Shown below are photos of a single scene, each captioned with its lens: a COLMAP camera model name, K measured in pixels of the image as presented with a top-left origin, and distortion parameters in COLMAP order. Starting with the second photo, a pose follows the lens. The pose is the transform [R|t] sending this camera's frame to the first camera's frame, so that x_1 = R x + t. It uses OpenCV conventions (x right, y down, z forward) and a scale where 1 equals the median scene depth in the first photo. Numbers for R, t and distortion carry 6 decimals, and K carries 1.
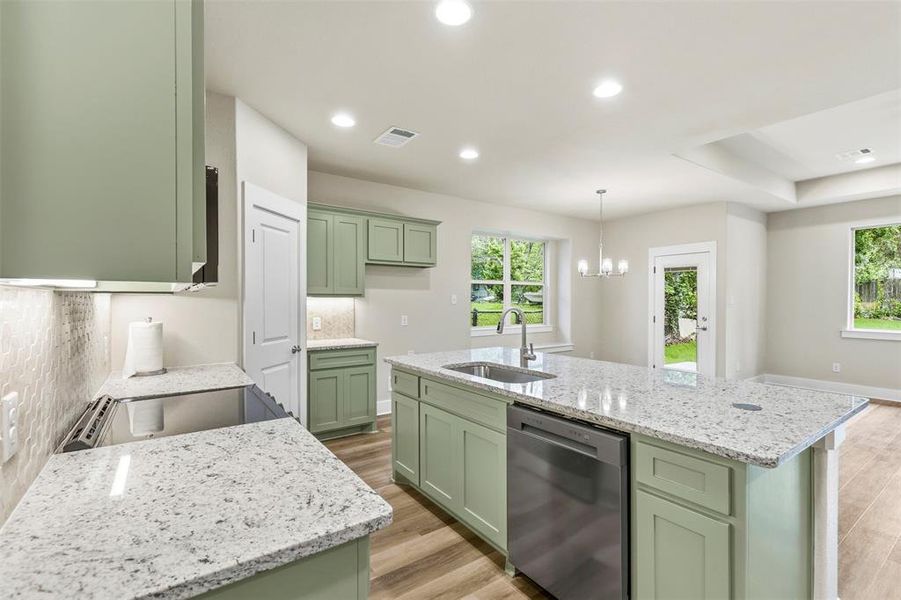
lens RADIAL K [[406.1, 0, 450.6], [0, 406.1, 300.7], [0, 0, 1]] dist [0.008456, 0.000752]
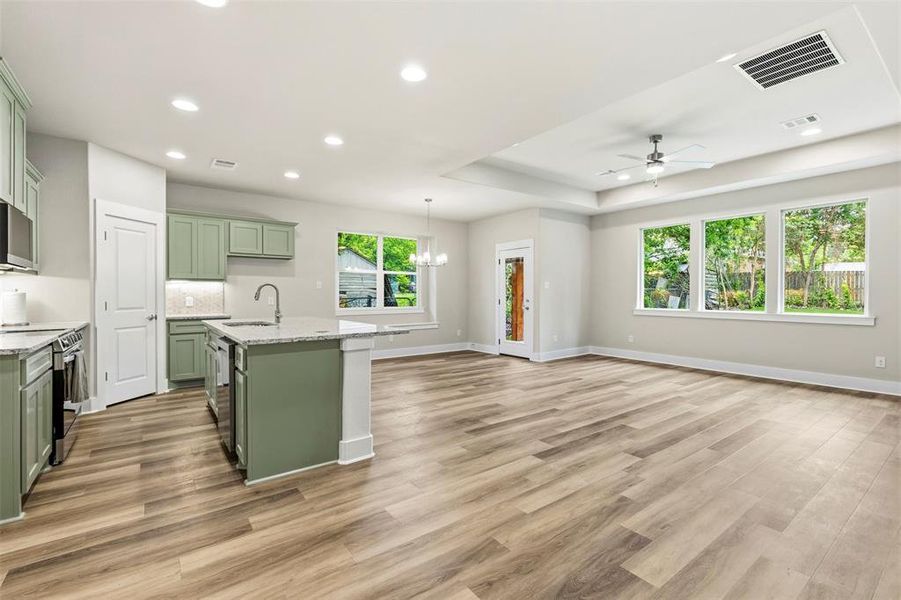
lens RADIAL K [[406.1, 0, 450.2], [0, 406.1, 293.9], [0, 0, 1]] dist [0.008456, 0.000752]
pose [[0.999690, -0.002665, 0.024774, 0.461923], [0.002757, 0.999989, -0.003682, 0.037018], [-0.024764, 0.003750, 0.999686, -0.317004]]
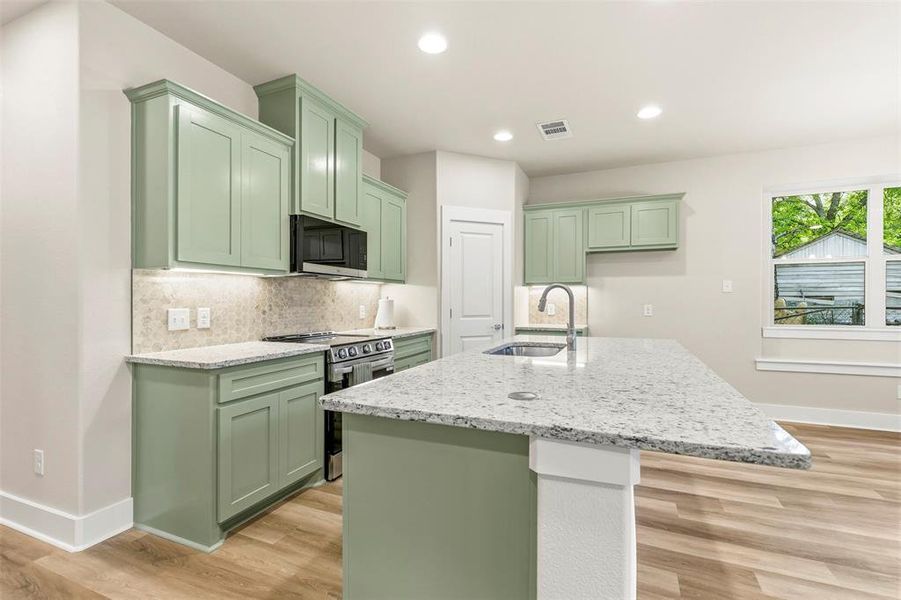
lens RADIAL K [[406.1, 0, 453.7], [0, 406.1, 304.0], [0, 0, 1]] dist [0.008456, 0.000752]
pose [[0.531713, 0.005032, -0.846910, 0.473477], [-0.000622, 0.999984, 0.005551, 0.032921], [0.846925, -0.002425, 0.531707, 0.164663]]
